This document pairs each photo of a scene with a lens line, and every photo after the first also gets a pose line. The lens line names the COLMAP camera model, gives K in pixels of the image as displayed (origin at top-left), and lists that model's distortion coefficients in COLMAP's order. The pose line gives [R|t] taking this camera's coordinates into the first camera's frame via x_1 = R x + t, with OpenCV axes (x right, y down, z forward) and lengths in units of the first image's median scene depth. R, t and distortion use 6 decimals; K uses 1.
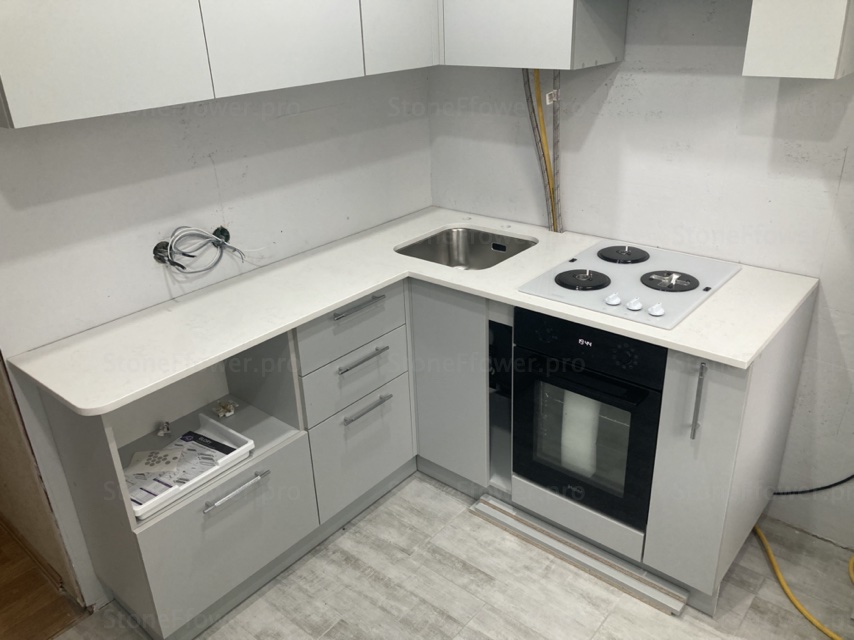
lens RADIAL K [[697.7, 0, 422.9], [0, 697.7, 317.0], [0, 0, 1]] dist [0.011255, 0.005404]
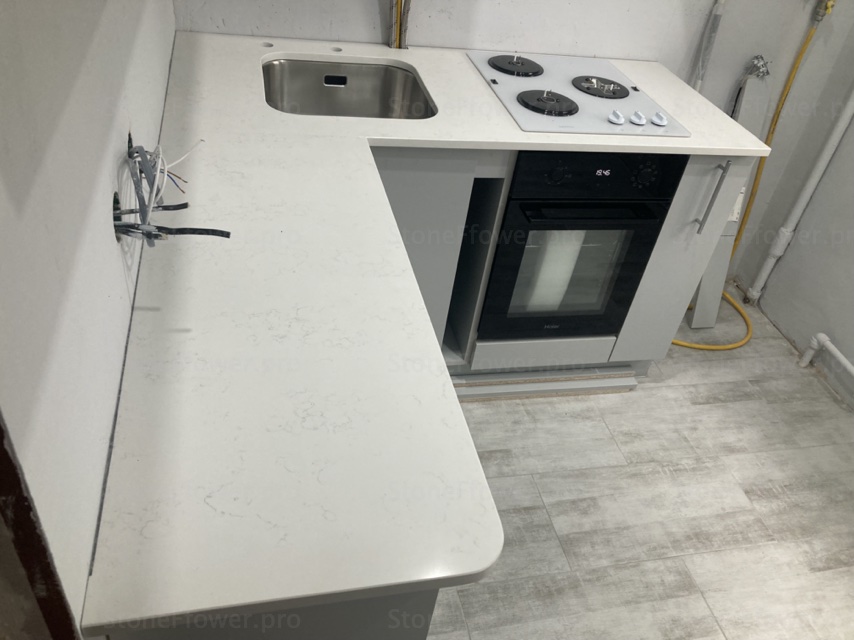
lens RADIAL K [[697.7, 0, 422.9], [0, 697.7, 317.0], [0, 0, 1]] dist [0.011255, 0.005404]
pose [[0.597634, -0.399752, 0.695005, -0.564008], [0.188572, 0.912605, 0.362757, -0.151895], [-0.779278, -0.085738, 0.620786, 0.549343]]
